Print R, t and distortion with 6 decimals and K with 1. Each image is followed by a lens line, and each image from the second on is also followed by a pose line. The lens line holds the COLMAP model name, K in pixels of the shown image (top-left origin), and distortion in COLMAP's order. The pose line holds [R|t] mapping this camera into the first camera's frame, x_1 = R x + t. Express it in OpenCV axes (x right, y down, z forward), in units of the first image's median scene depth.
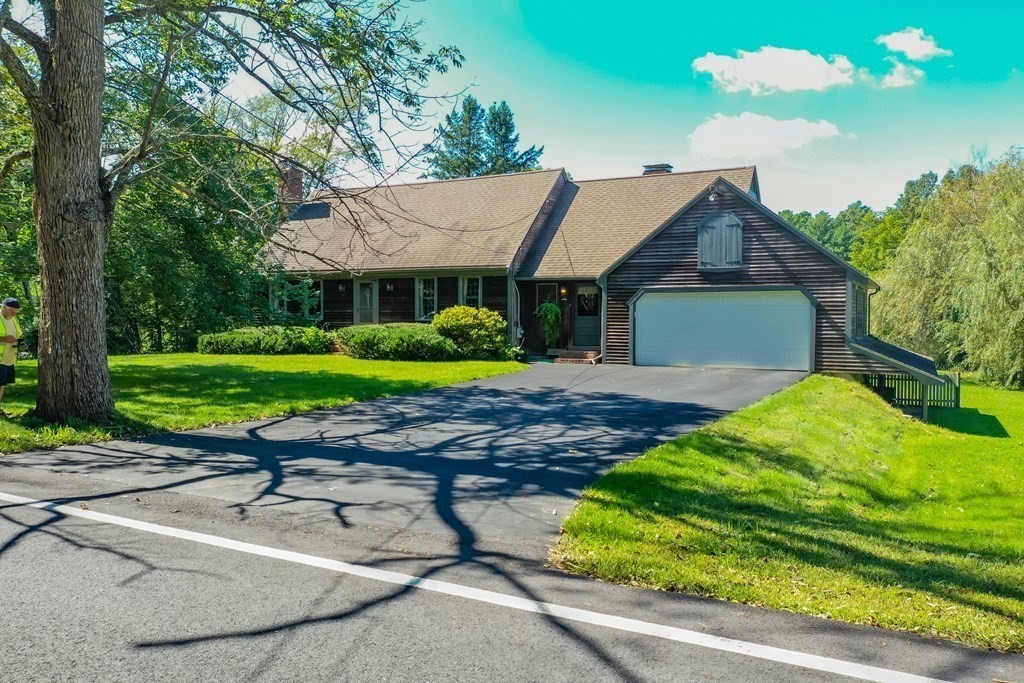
lens RADIAL K [[801.4, 0, 511.7], [0, 801.4, 344.2], [0, 0, 1]] dist [-0.007359, 0.002997]
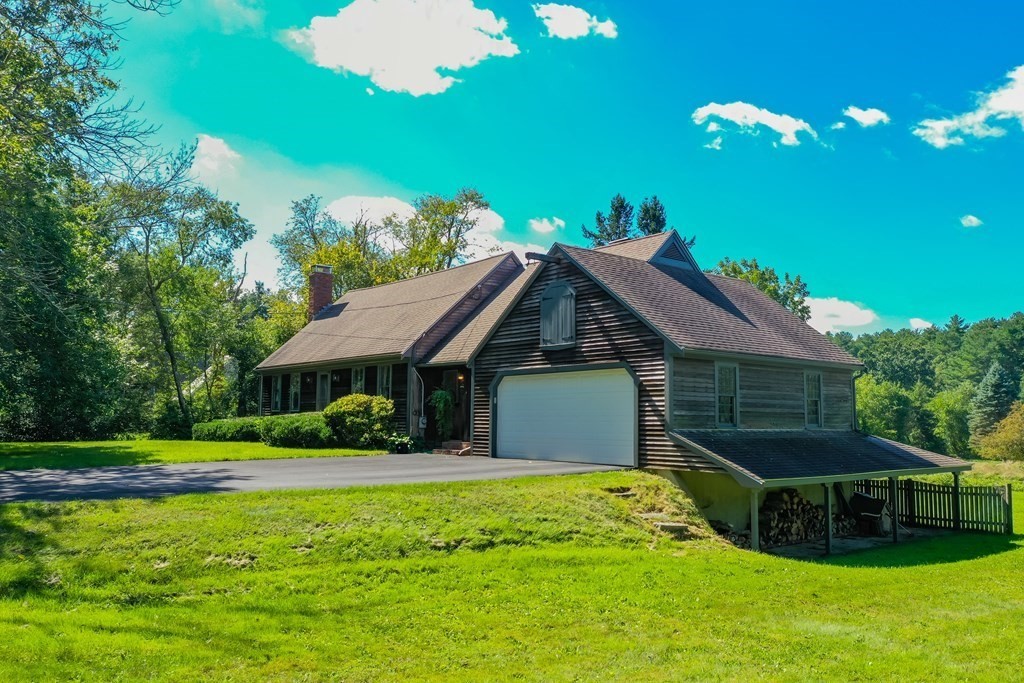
lens RADIAL K [[801.4, 0, 516.2], [0, 801.4, 344.5], [0, 0, 1]] dist [-0.007359, 0.002997]
pose [[0.916729, -0.032683, -0.398170, 0.525508], [-0.022278, 0.990915, -0.132628, 0.019174], [0.398888, 0.130455, 0.907673, 0.178430]]
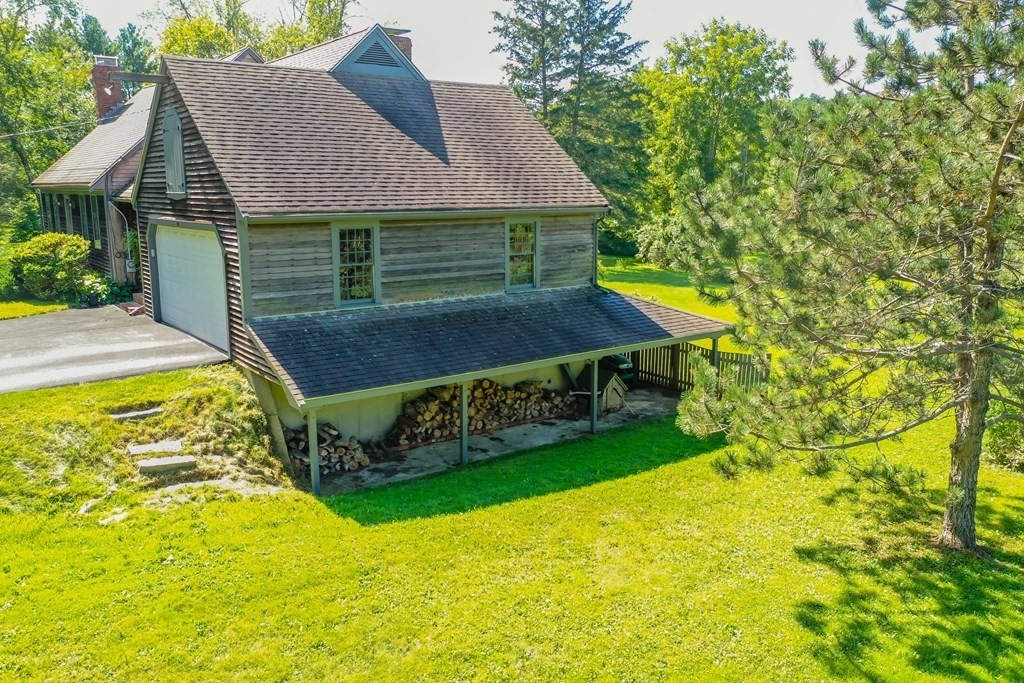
lens RADIAL K [[801.4, 0, 537.1], [0, 801.4, 329.7], [0, 0, 1]] dist [-0.007359, 0.002997]
pose [[0.903179, 0.074288, -0.422788, 0.777081], [-0.015123, 0.989806, 0.141614, -0.075619], [0.428998, -0.121509, 0.895095, 0.470720]]
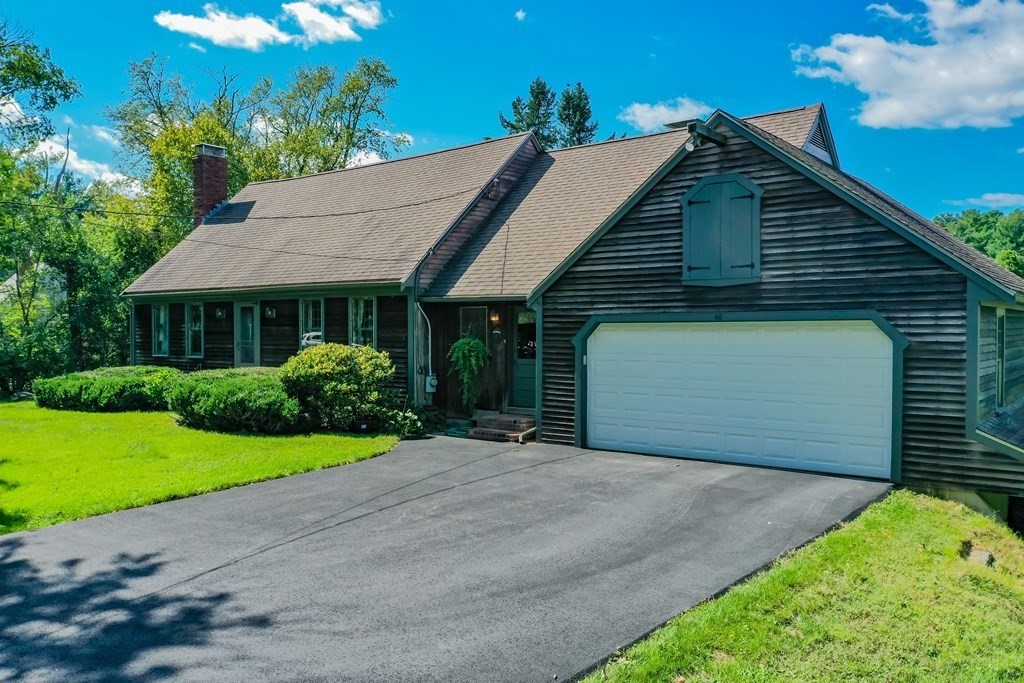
lens RADIAL K [[801.4, 0, 513.7], [0, 801.4, 338.4], [0, 0, 1]] dist [-0.007359, 0.002997]
pose [[0.980475, -0.000675, -0.196642, 0.212814], [-0.003826, 0.999739, -0.022509, -0.038648], [0.196606, 0.022821, 0.980217, 0.411299]]
